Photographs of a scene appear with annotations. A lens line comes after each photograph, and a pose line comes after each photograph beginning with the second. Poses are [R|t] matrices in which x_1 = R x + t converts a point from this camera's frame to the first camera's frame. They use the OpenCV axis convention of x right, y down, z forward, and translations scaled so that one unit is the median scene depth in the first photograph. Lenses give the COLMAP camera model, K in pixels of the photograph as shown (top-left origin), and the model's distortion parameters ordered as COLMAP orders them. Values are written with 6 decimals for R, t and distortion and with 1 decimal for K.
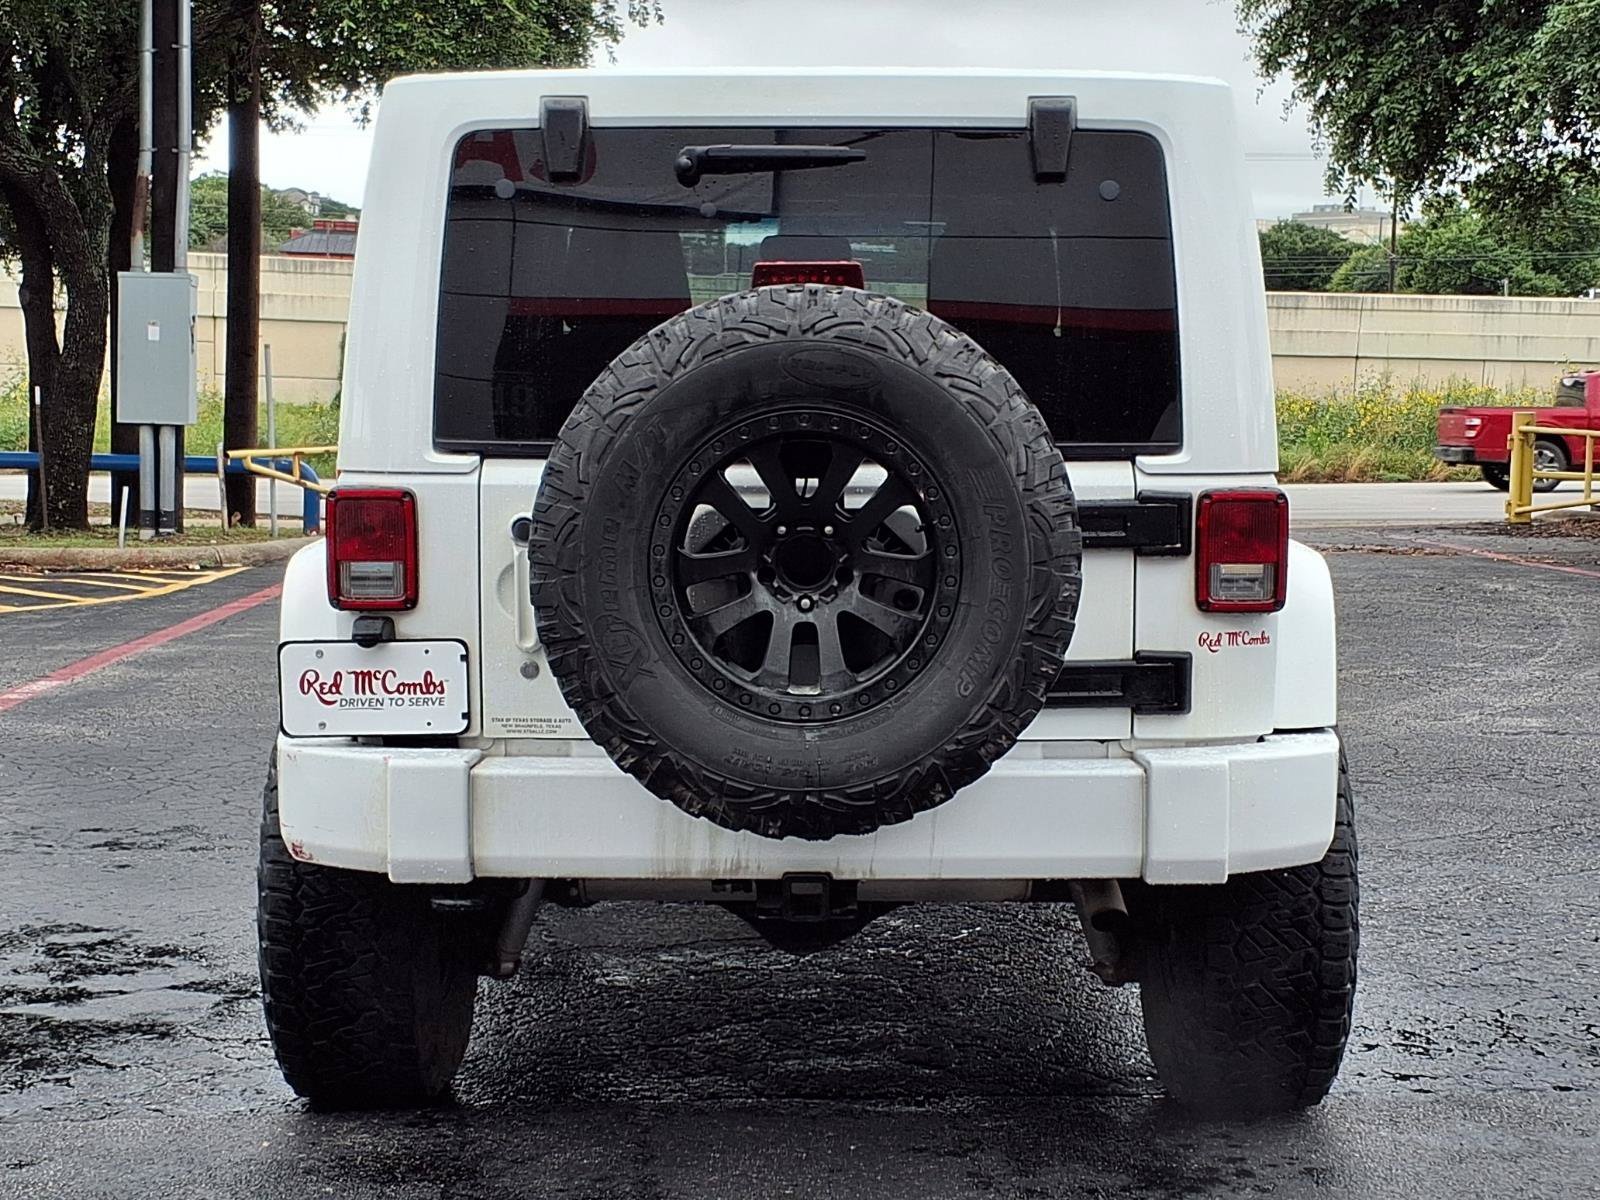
lens RADIAL K [[2570.9, 0, 800.0], [0, 2570.9, 600.0], [0, 0, 1]] dist [0.195158, -0.099562]
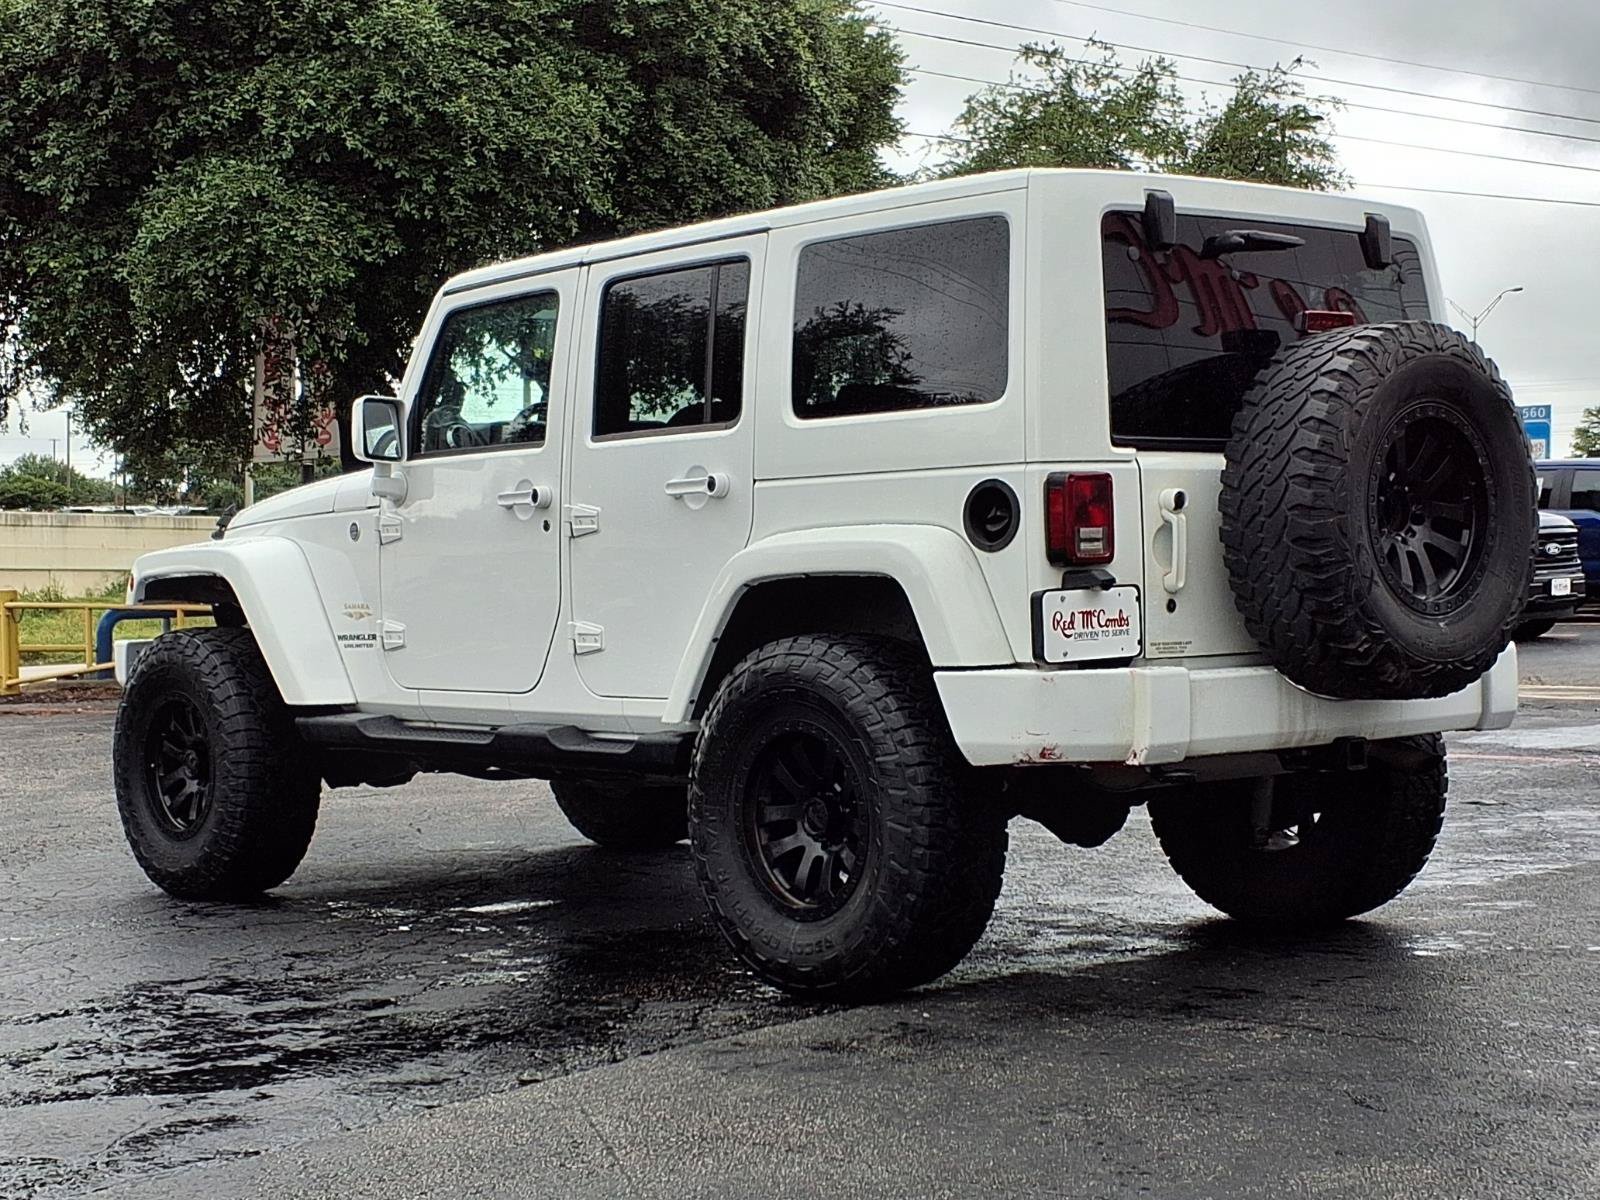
lens RADIAL K [[2570.9, 0, 800.0], [0, 2570.9, 600.0], [0, 0, 1]] dist [0.195158, -0.099562]
pose [[0.749896, -0.028964, 0.660921, -1.145885], [0.084921, 0.994990, -0.052749, 0.078893], [-0.656082, 0.095683, 0.748599, 0.116828]]
